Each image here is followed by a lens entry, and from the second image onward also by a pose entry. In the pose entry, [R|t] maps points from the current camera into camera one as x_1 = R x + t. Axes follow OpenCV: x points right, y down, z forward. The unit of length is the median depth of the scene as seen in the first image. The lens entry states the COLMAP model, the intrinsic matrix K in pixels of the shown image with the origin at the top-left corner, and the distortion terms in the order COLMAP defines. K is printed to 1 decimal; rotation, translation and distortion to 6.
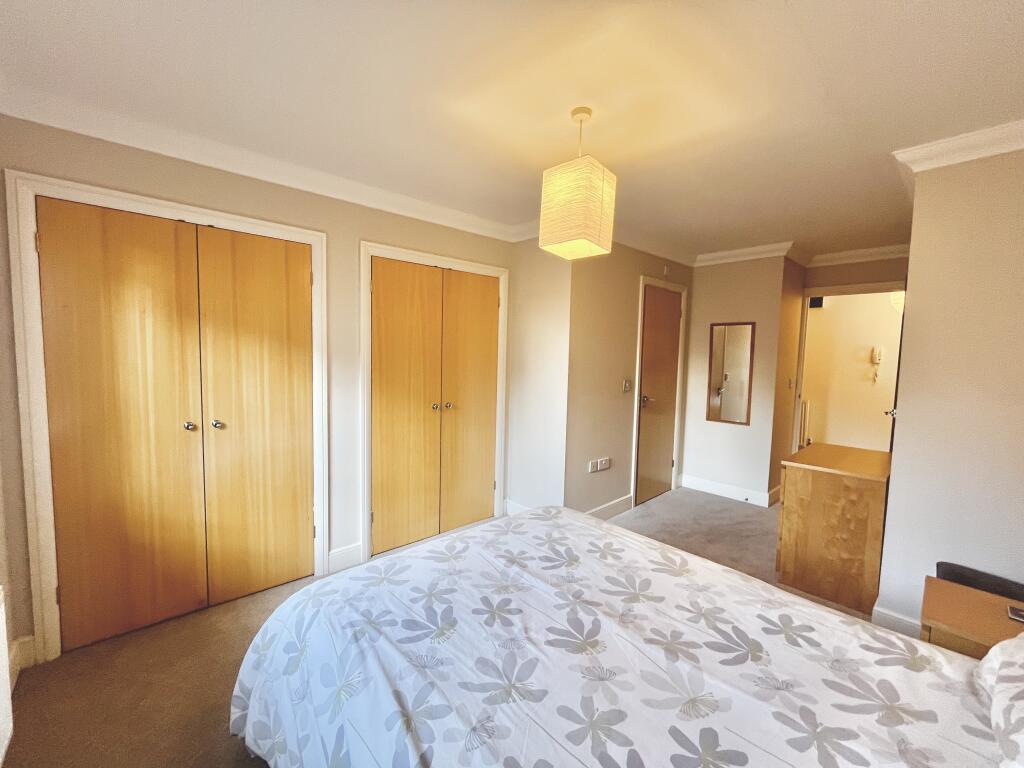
lens RADIAL K [[417.1, 0, 509.9], [0, 417.1, 382.8], [0, 0, 1]] dist [-0.002010, 0.000023]
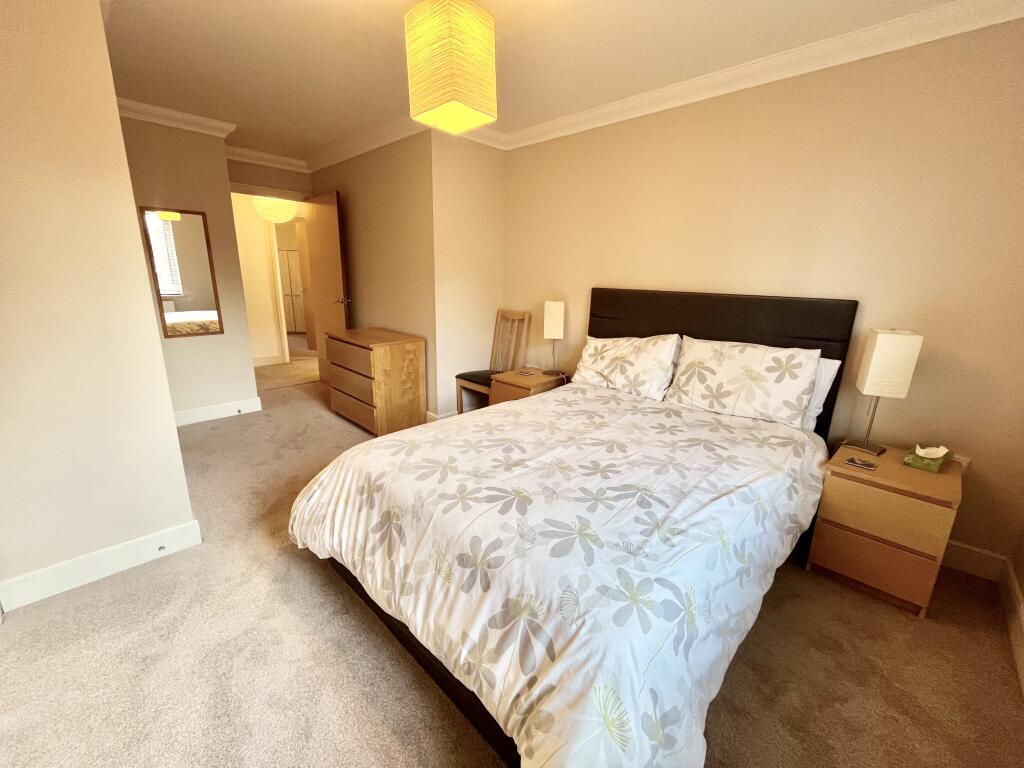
lens RADIAL K [[417.1, 0, 509.9], [0, 417.1, 382.8], [0, 0, 1]] dist [-0.002010, 0.000023]
pose [[-0.062902, -0.273217, 0.959894, -1.109893], [0.050951, 0.959665, 0.276491, -0.040612], [-0.996718, 0.066299, -0.046444, 1.304709]]
